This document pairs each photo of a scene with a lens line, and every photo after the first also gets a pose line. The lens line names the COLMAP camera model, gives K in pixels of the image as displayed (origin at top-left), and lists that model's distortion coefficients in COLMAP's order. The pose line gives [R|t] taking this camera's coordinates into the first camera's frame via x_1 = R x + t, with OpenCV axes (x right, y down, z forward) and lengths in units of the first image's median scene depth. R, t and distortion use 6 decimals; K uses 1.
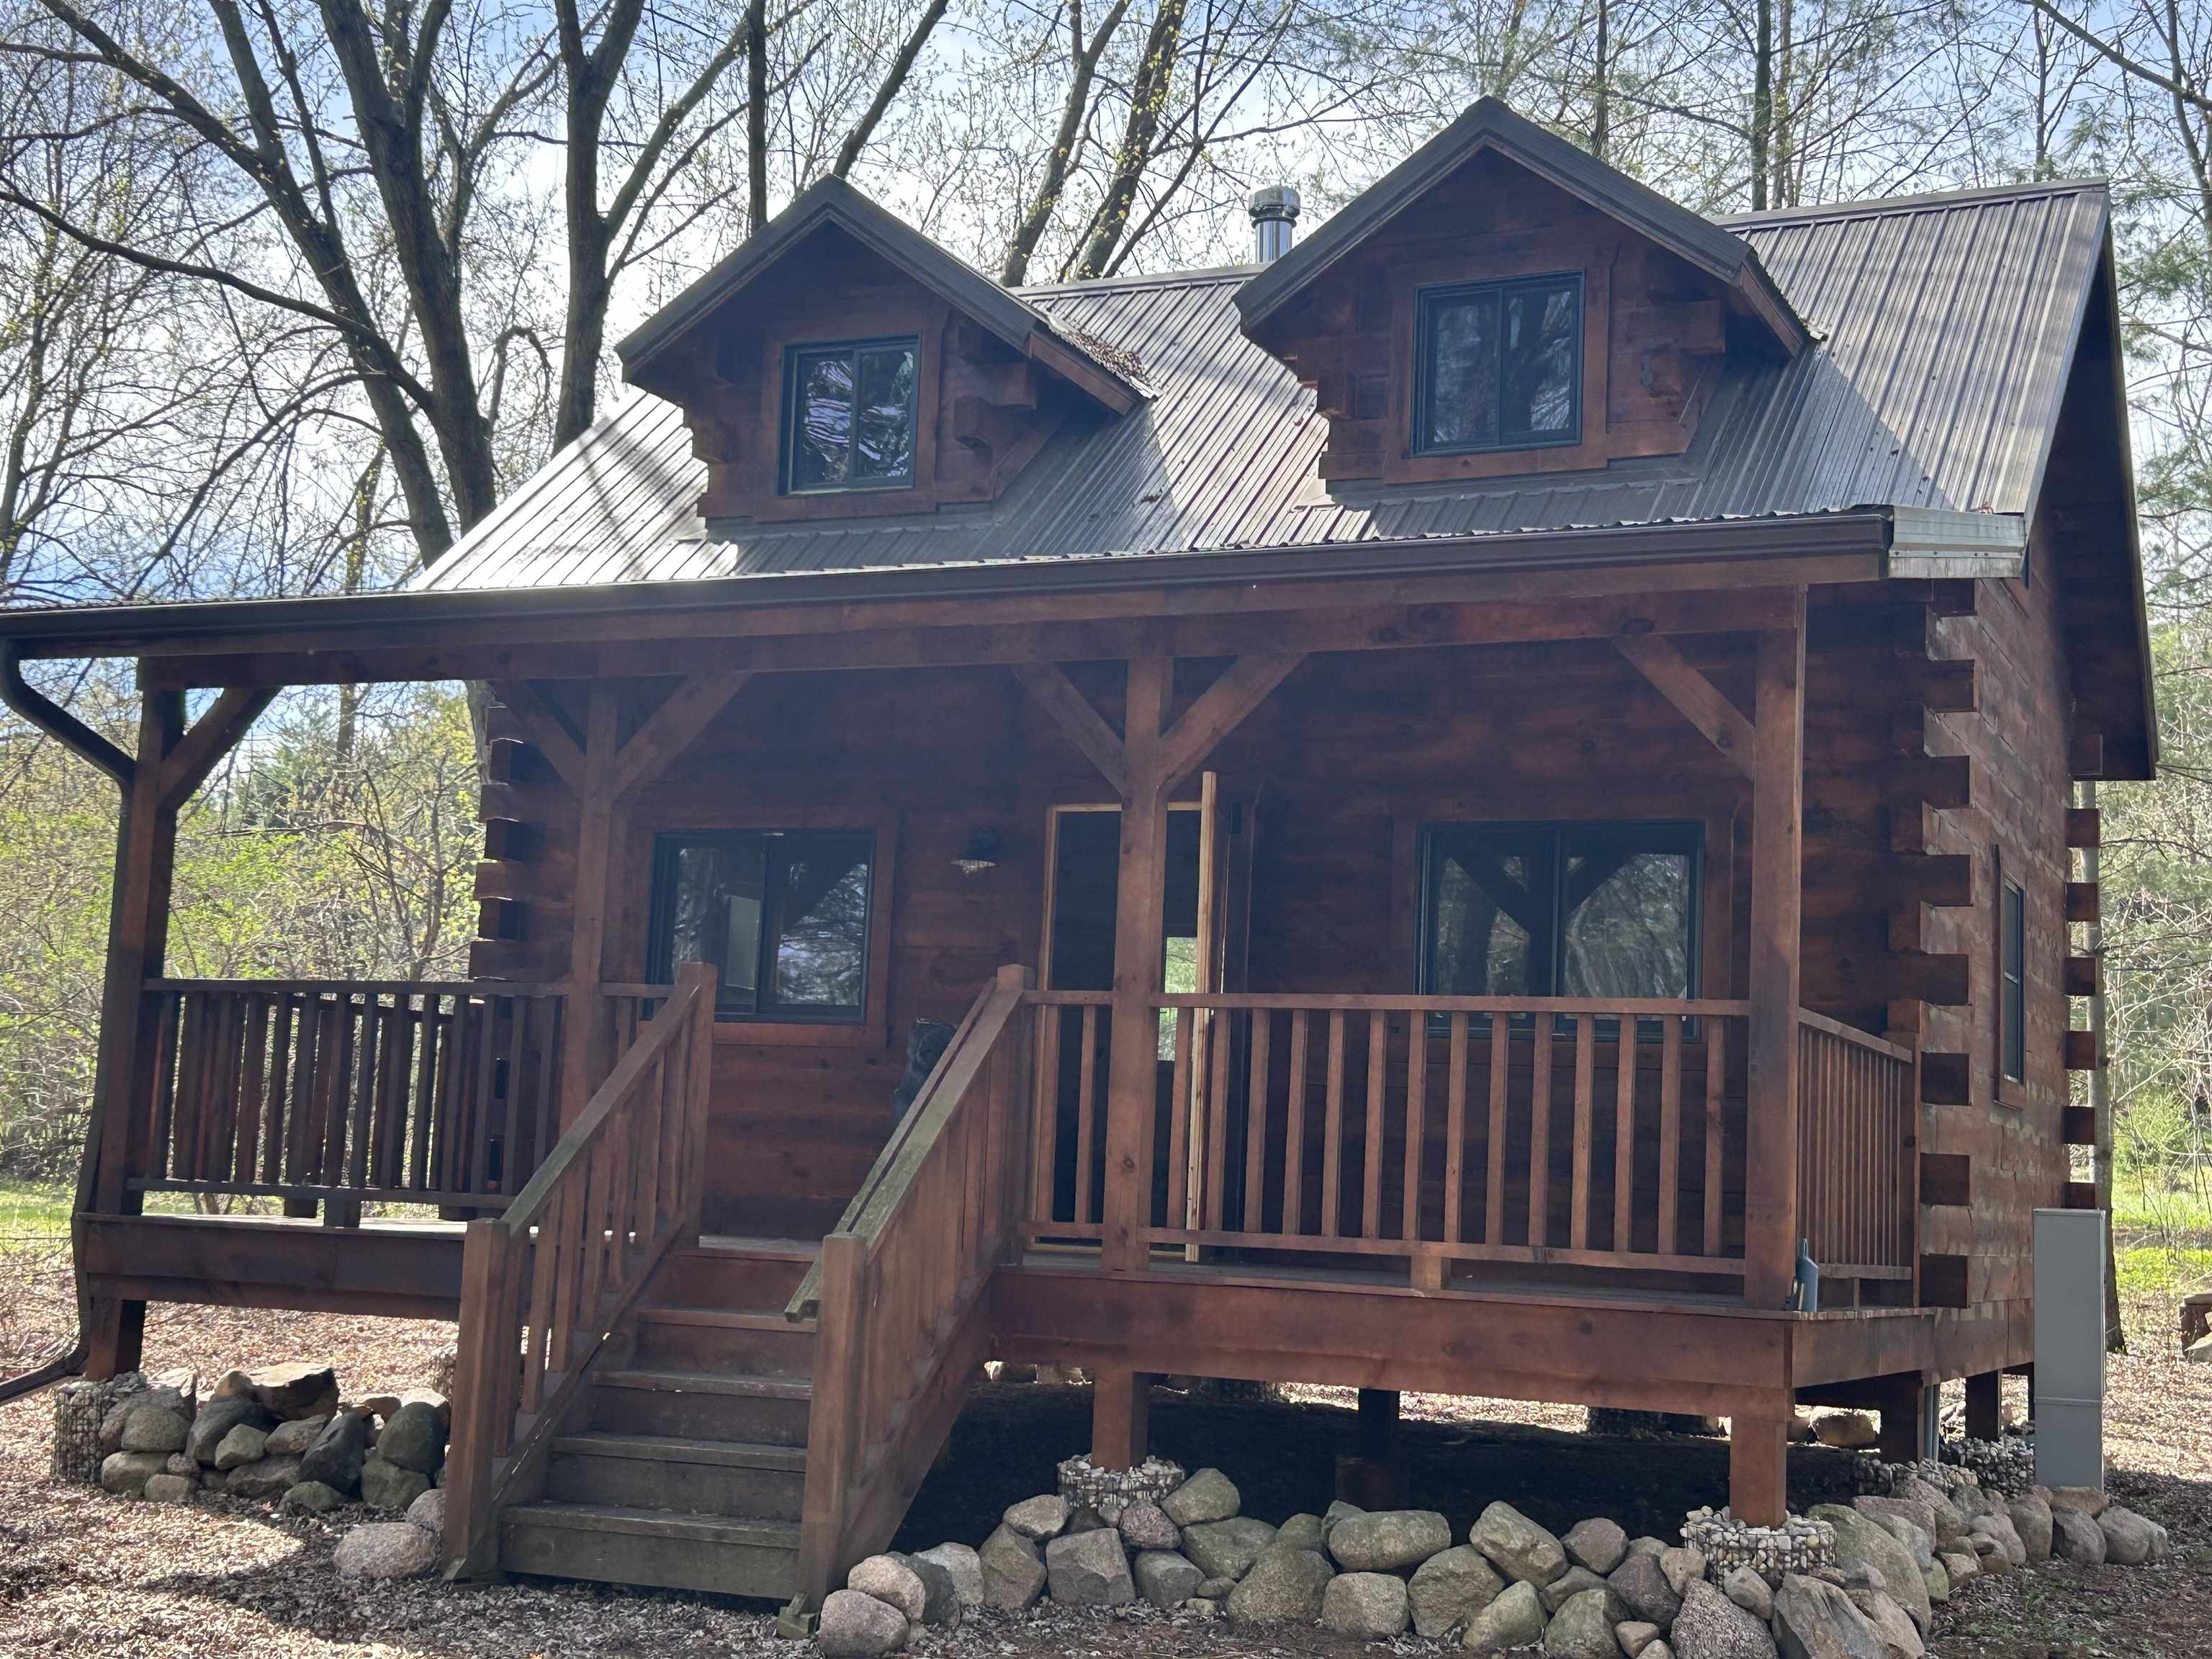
lens RADIAL K [[2889.2, 0, 1105.7], [0, 2889.2, 832.4], [0, 0, 1]] dist [0.011003, 0.000000]
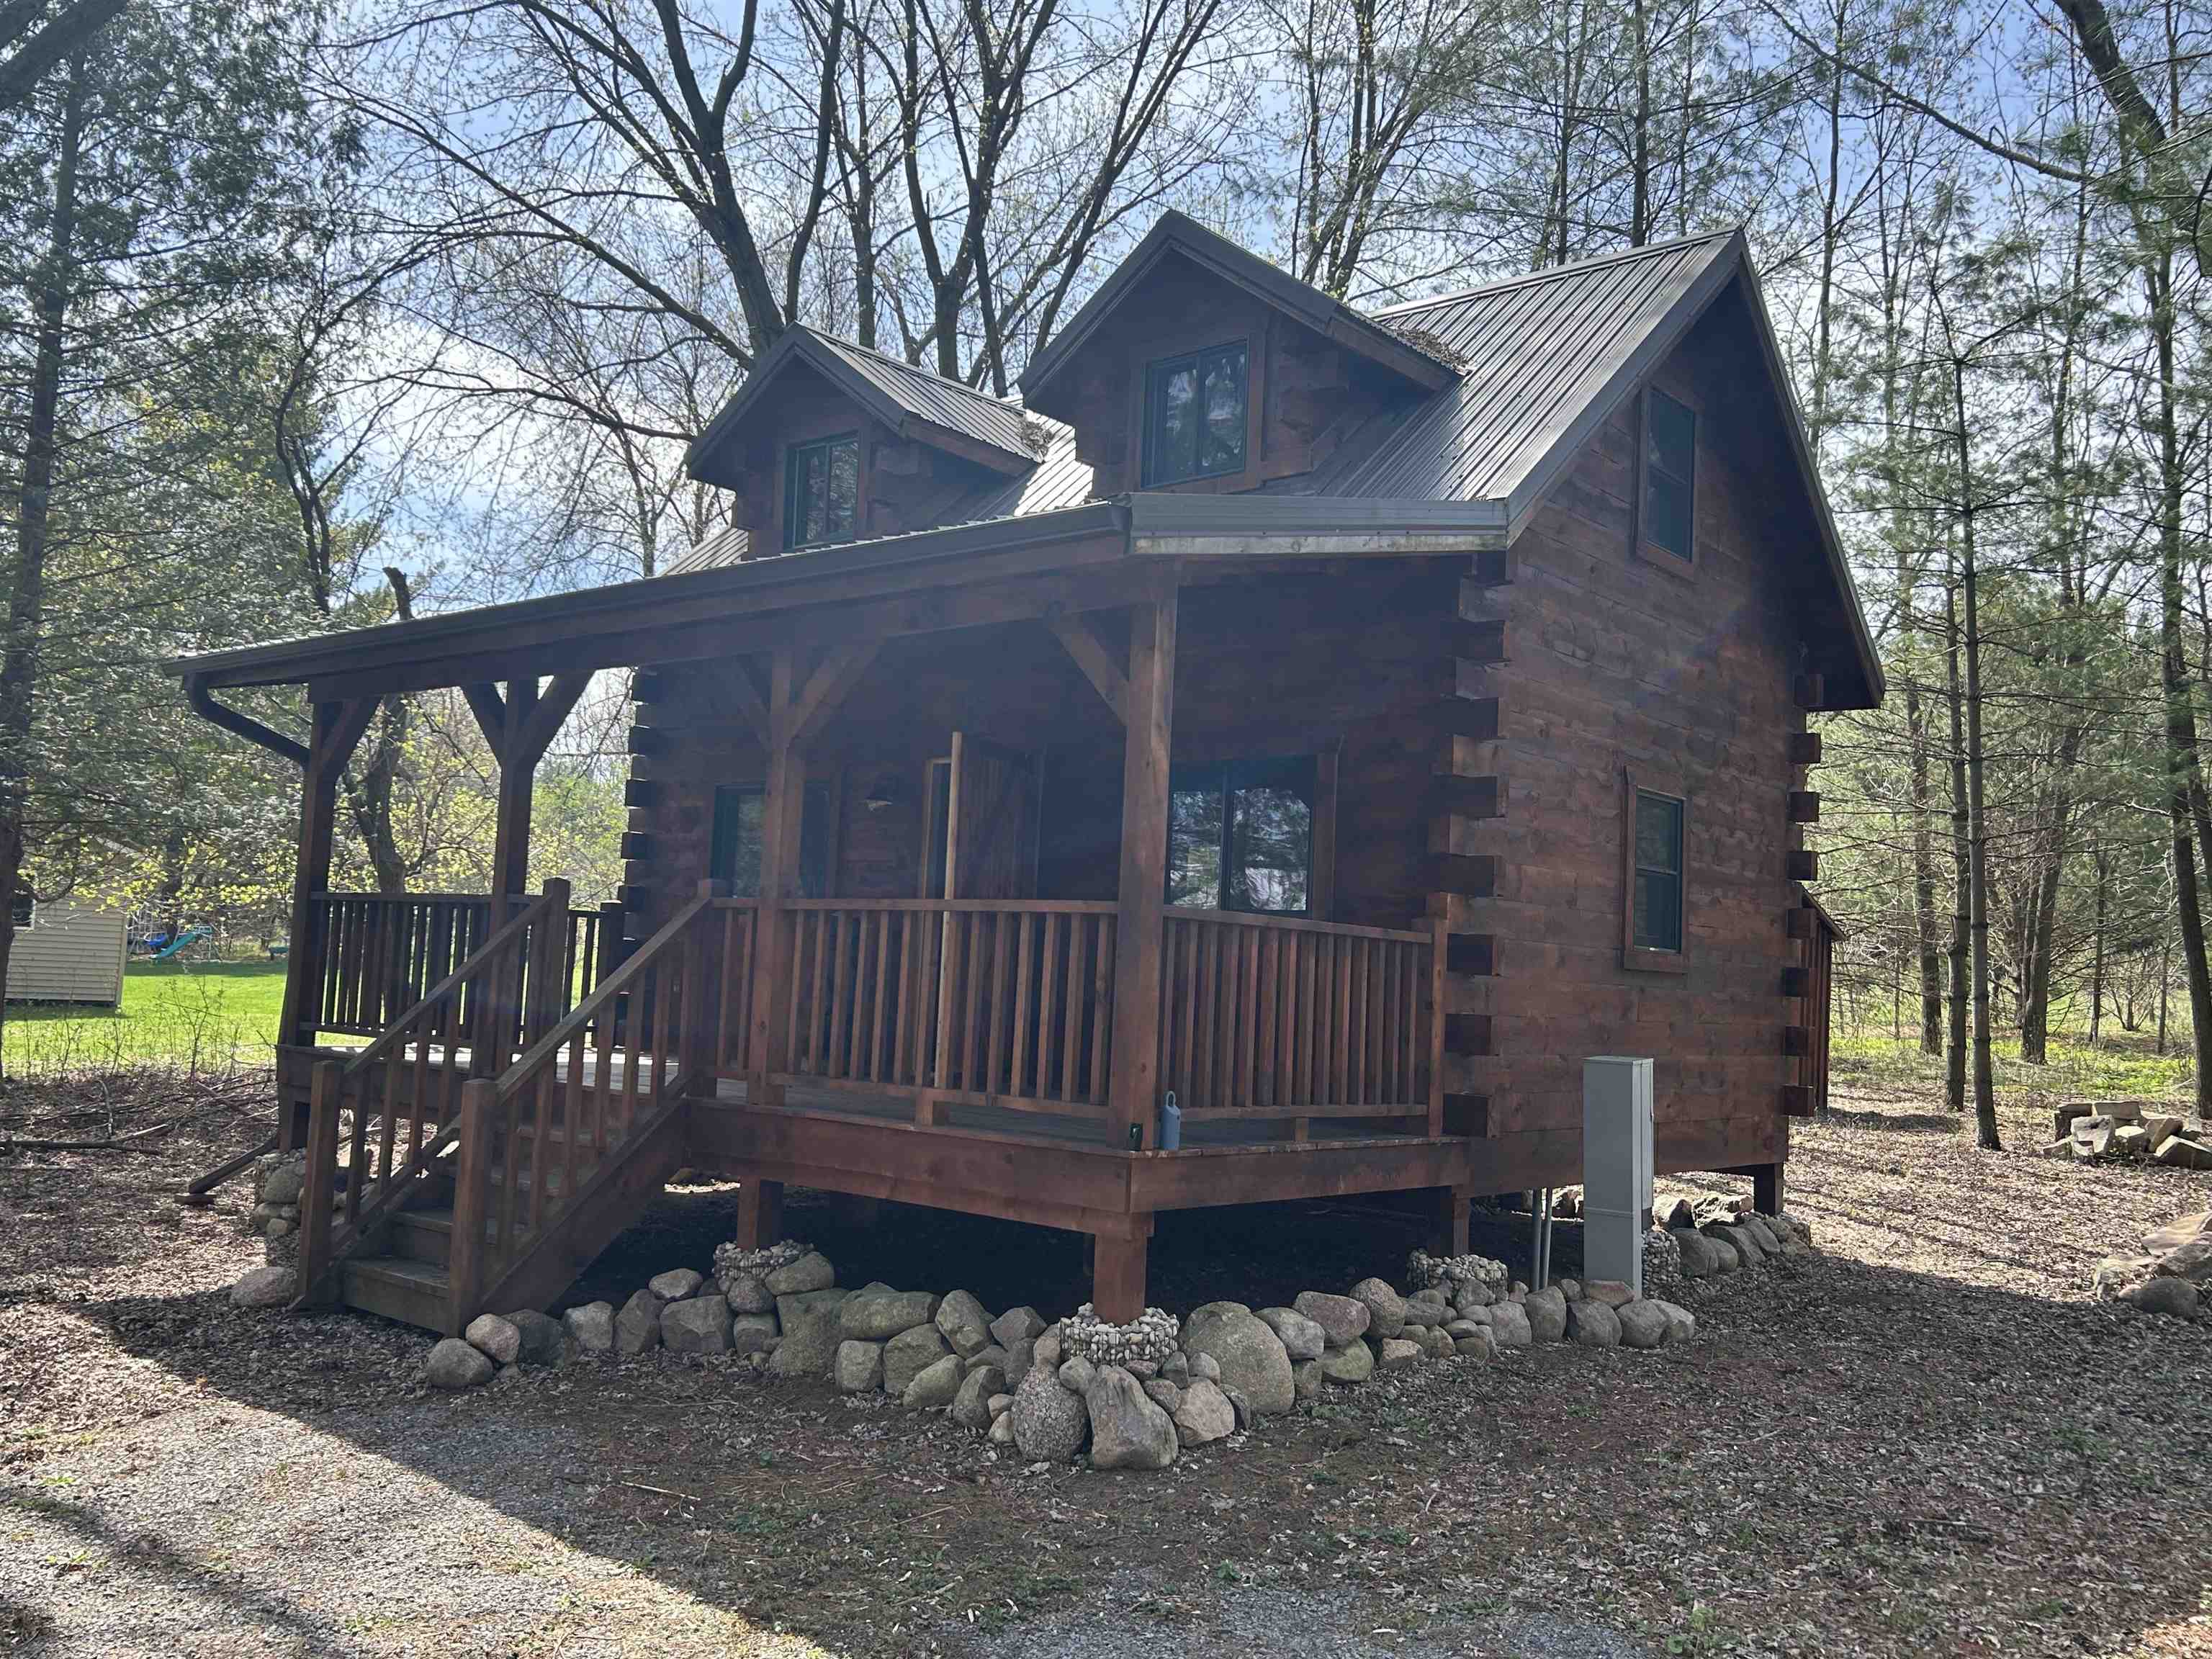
lens RADIAL K [[1830.9, 0, 1106.7], [0, 1830.9, 822.6], [0, 0, 1]] dist [-0.006027, -0.005979]
pose [[0.963408, -0.024526, -0.266913, 0.412678], [0.031290, 0.999287, 0.021117, 0.007032], [0.266205, -0.028696, 0.963489, 0.229732]]
